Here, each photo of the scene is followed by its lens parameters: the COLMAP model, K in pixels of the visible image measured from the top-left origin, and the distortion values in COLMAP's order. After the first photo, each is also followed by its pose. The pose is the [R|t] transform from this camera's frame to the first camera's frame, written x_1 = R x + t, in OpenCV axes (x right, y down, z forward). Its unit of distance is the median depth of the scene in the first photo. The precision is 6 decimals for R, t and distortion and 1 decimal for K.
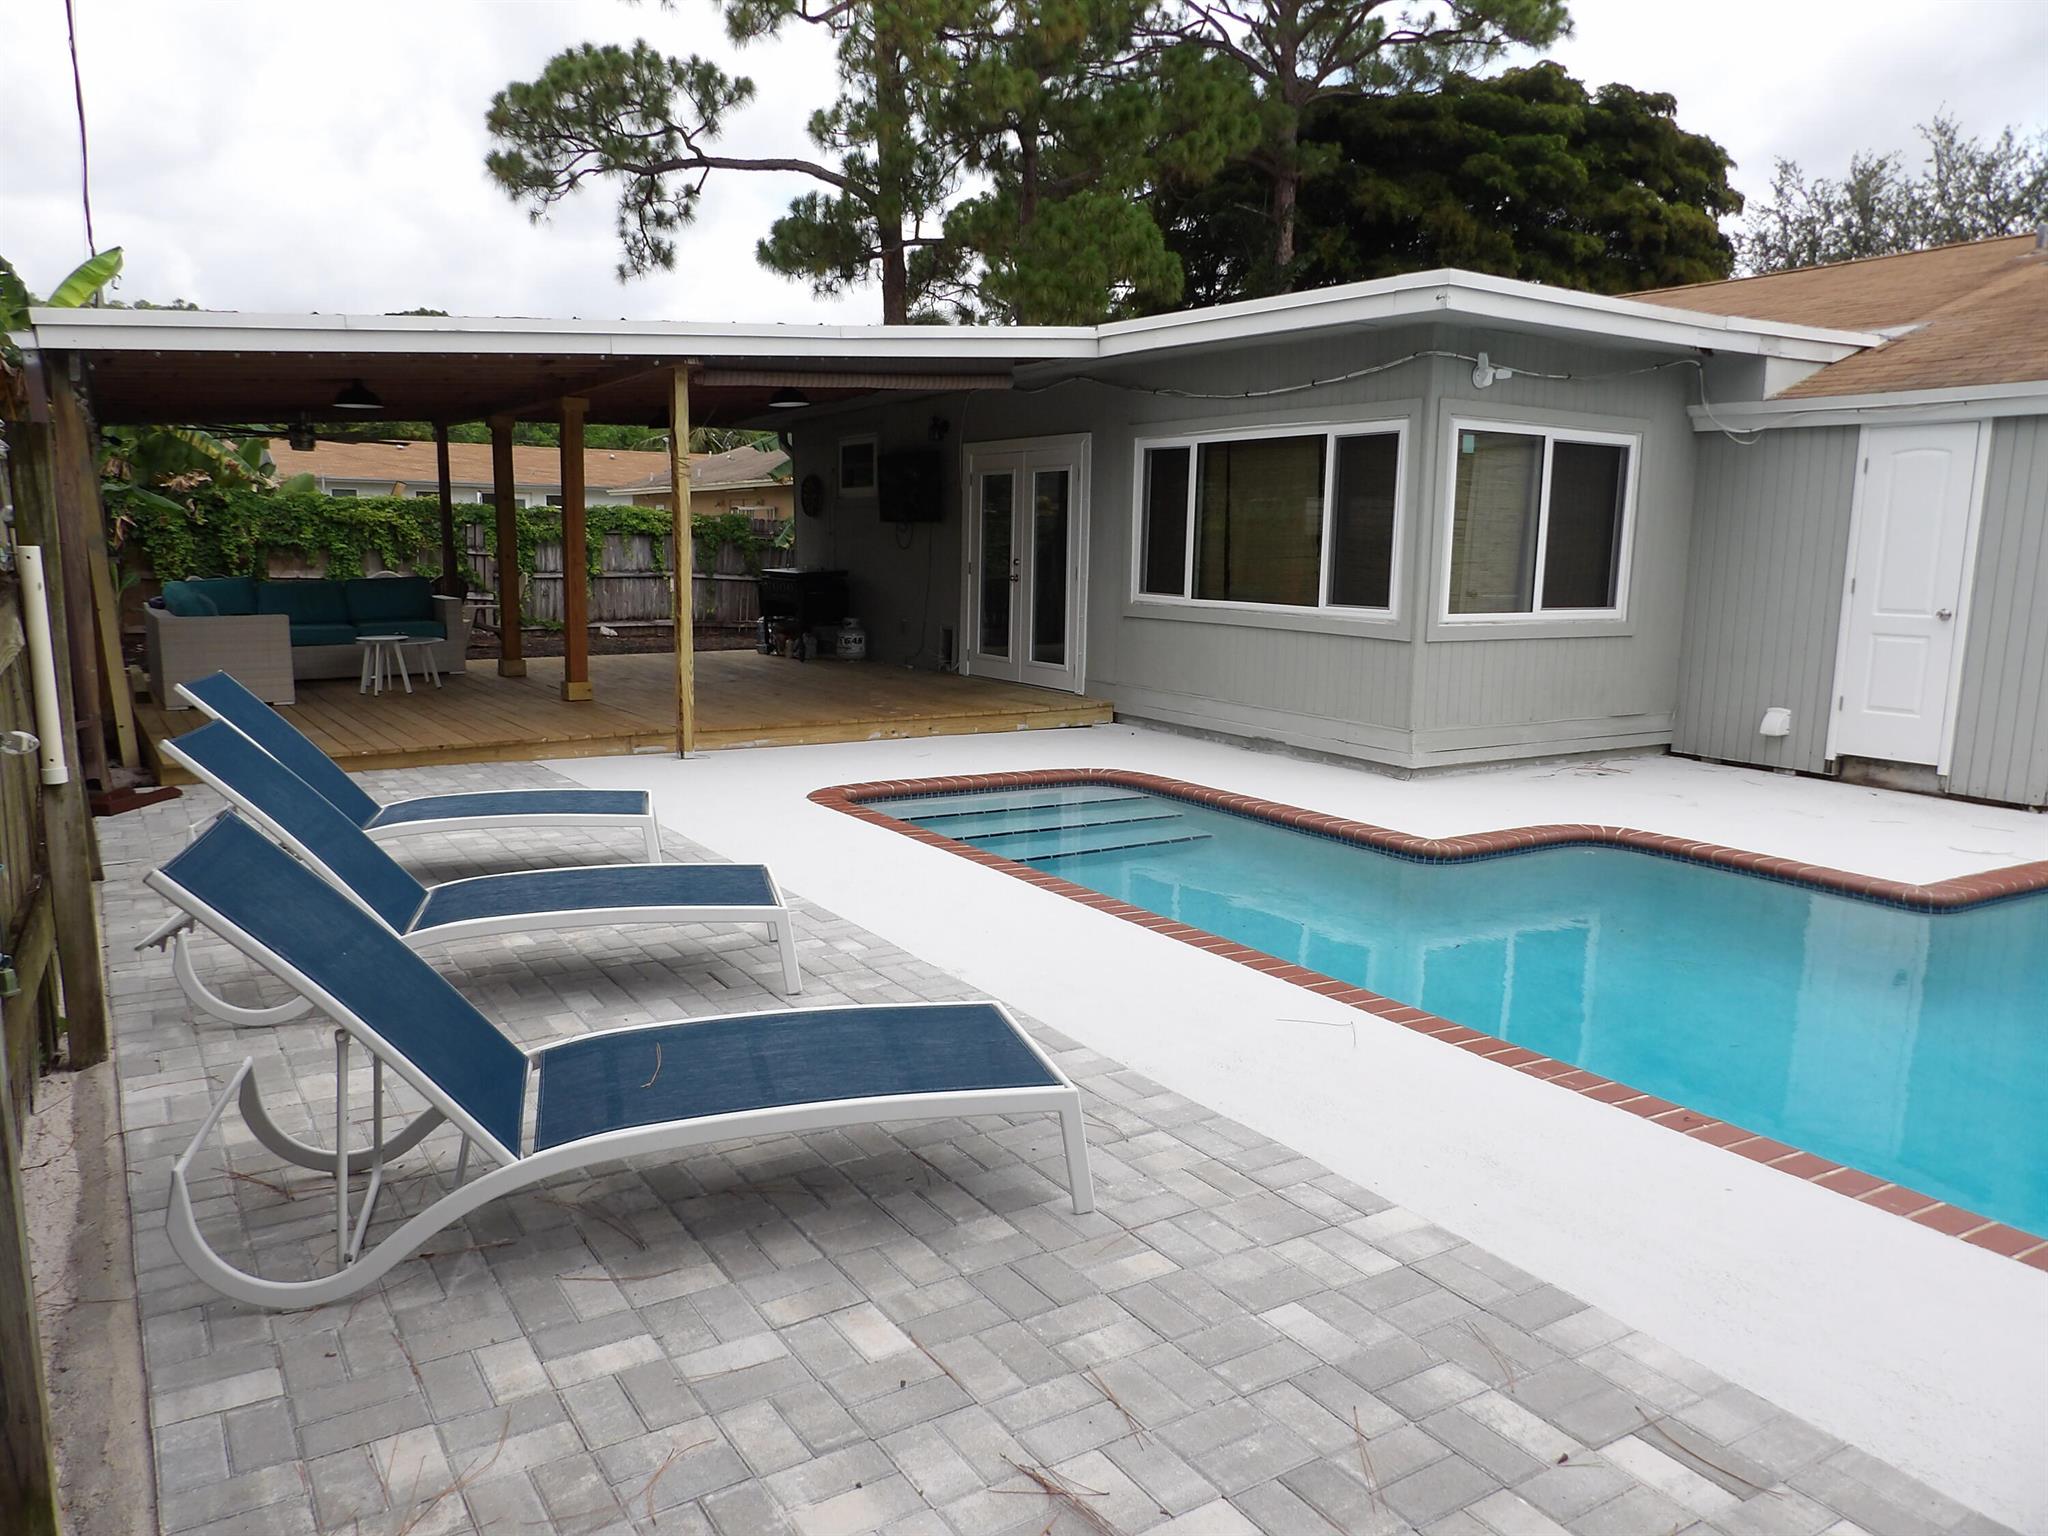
lens RADIAL K [[1445.1, 0, 1009.0], [0, 1445.1, 777.3], [0, 0, 1]] dist [-0.009712, 0.028892]
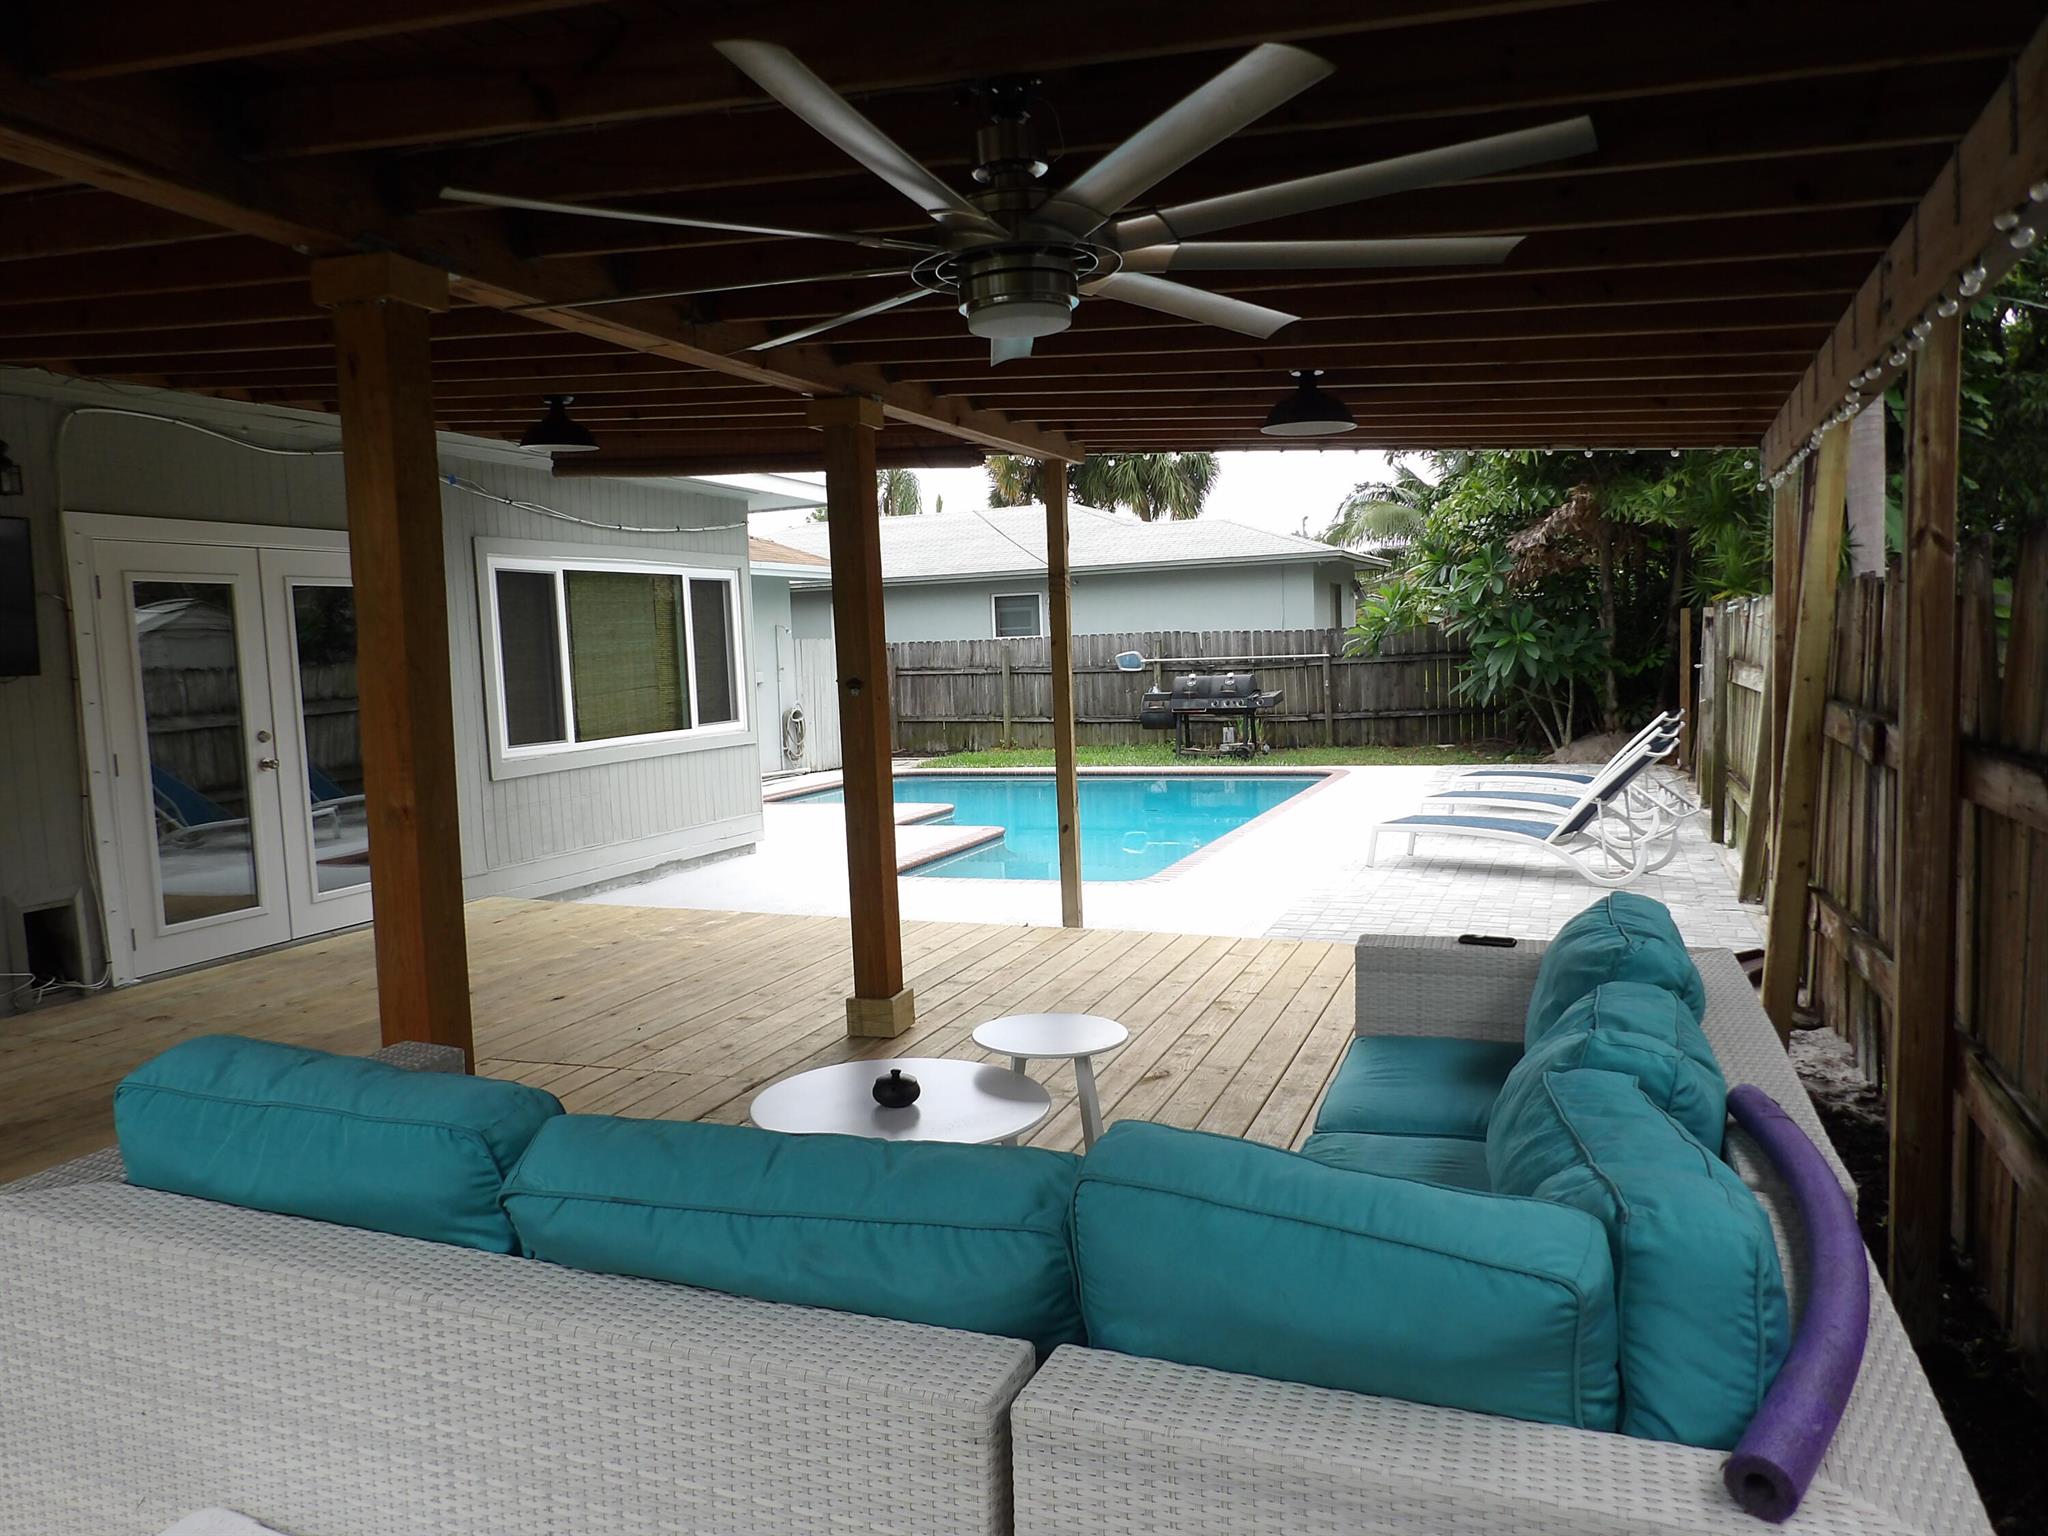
lens RADIAL K [[1445.1, 0, 1020.9], [0, 1445.1, 775.5], [0, 0, 1]] dist [-0.009712, 0.028892]
pose [[-0.585010, -0.070855, 0.807925, -0.853747], [0.158285, 0.967045, 0.199423, -0.270633], [-0.795430, 0.244547, -0.554516, 1.457942]]
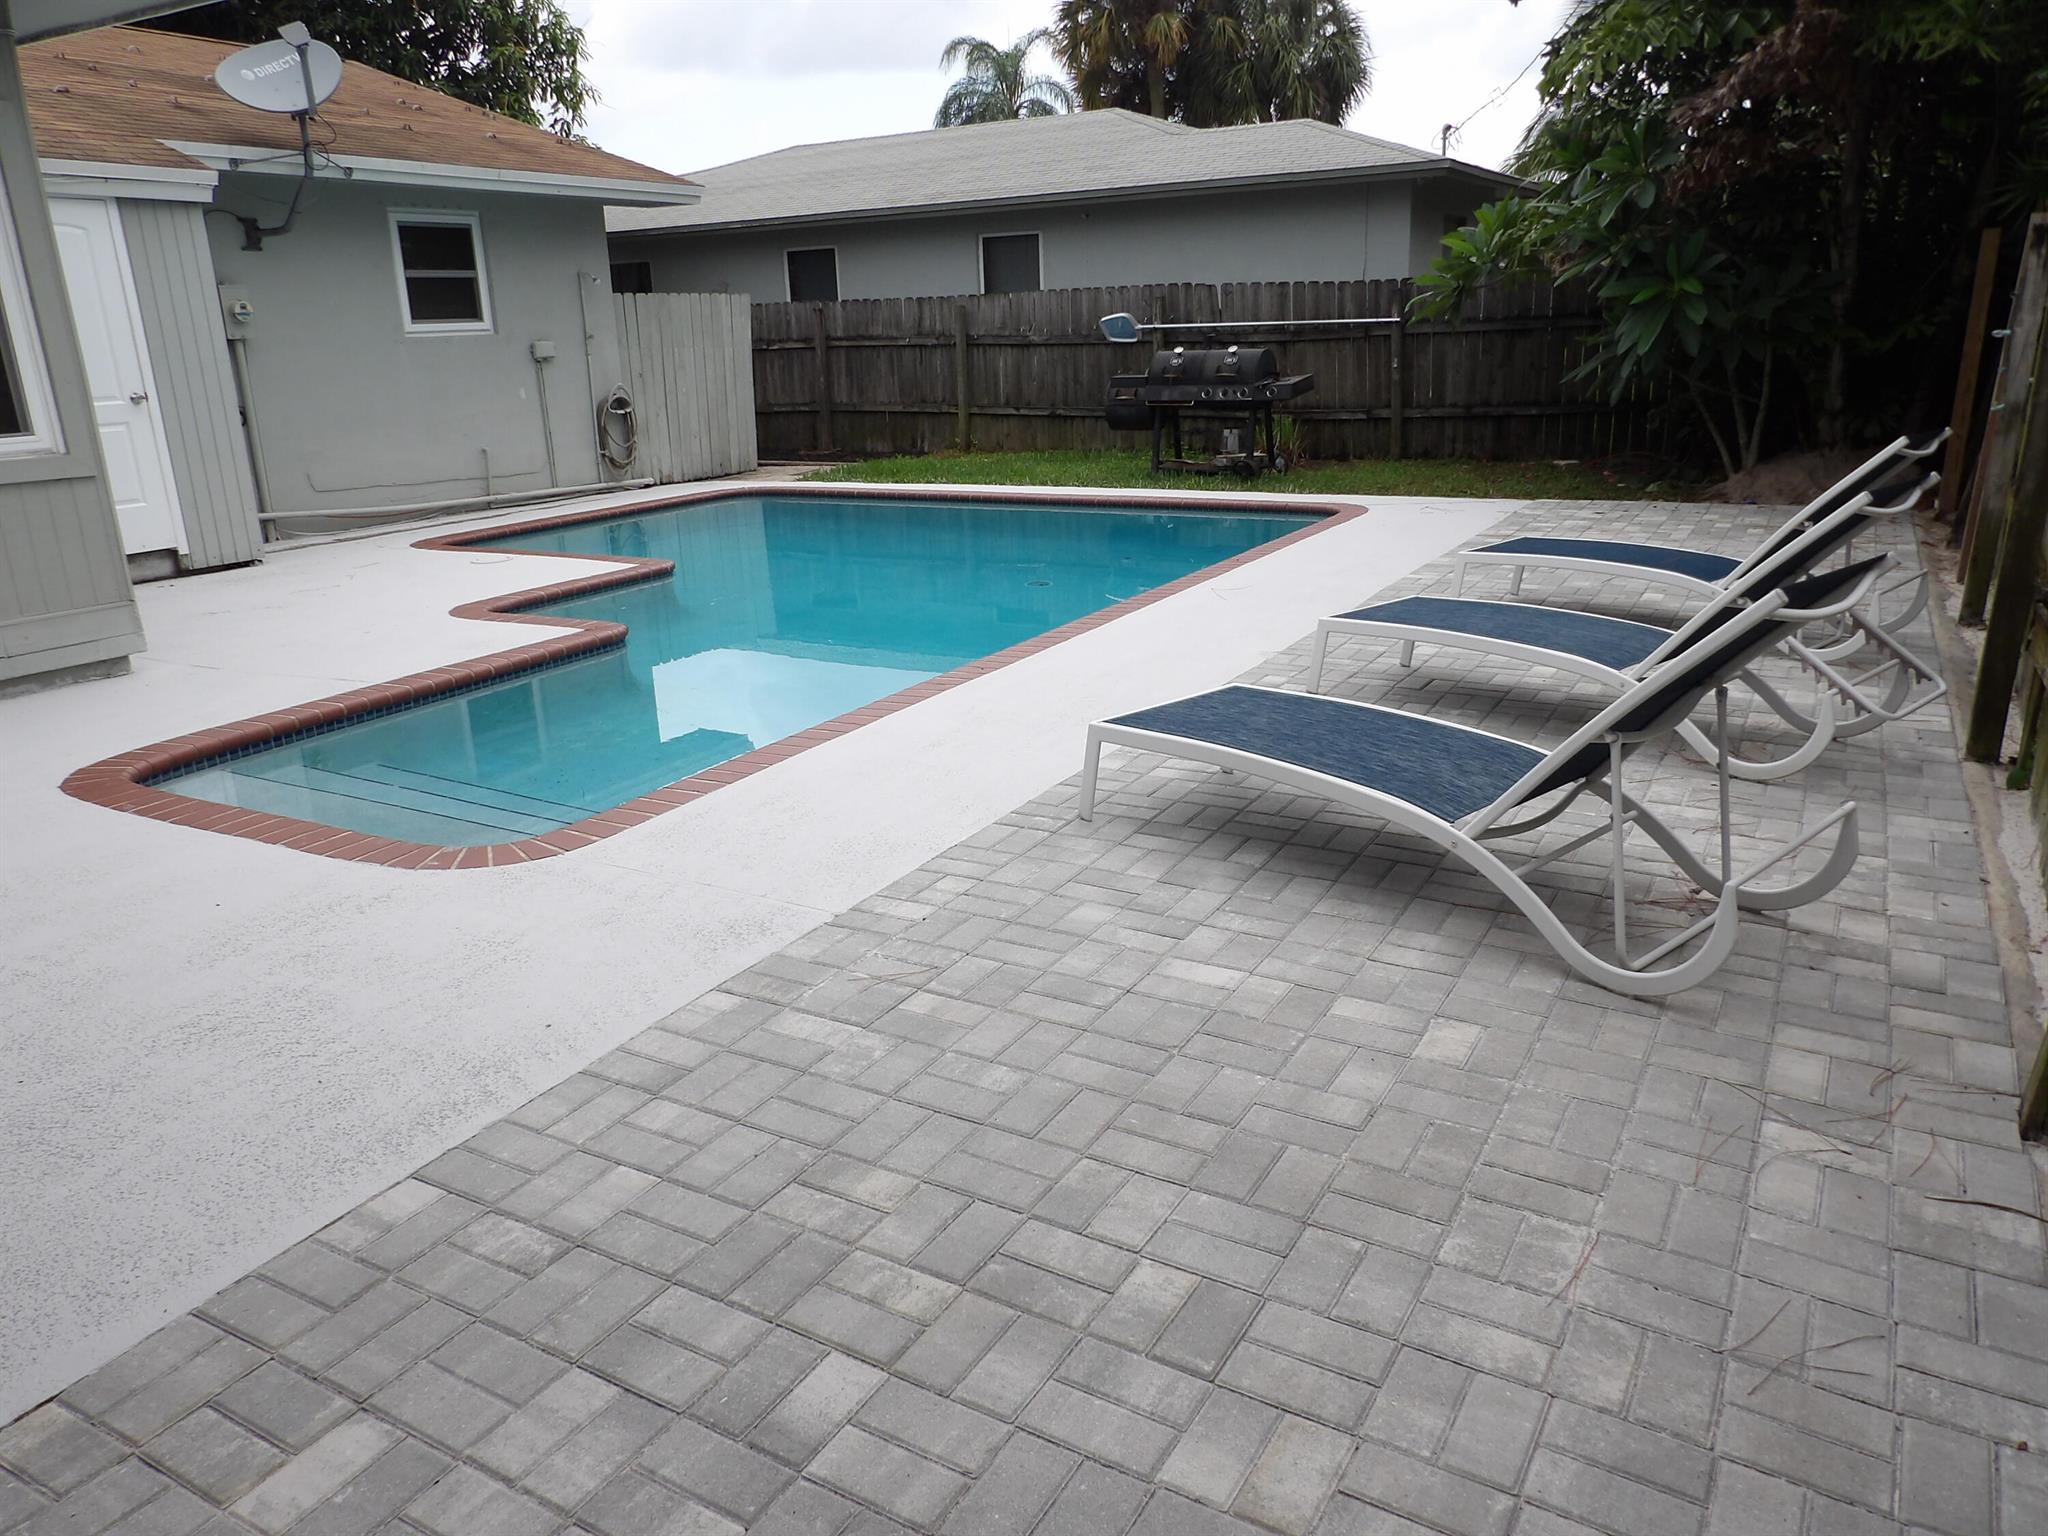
lens RADIAL K [[1445.1, 0, 1011.2], [0, 1445.1, 756.8], [0, 0, 1]] dist [-0.009712, 0.028892]
pose [[-0.463549, -0.258785, 0.847439, -0.540433], [0.170030, 0.912648, 0.371704, -0.151855], [-0.869605, 0.316393, -0.379055, 0.907016]]
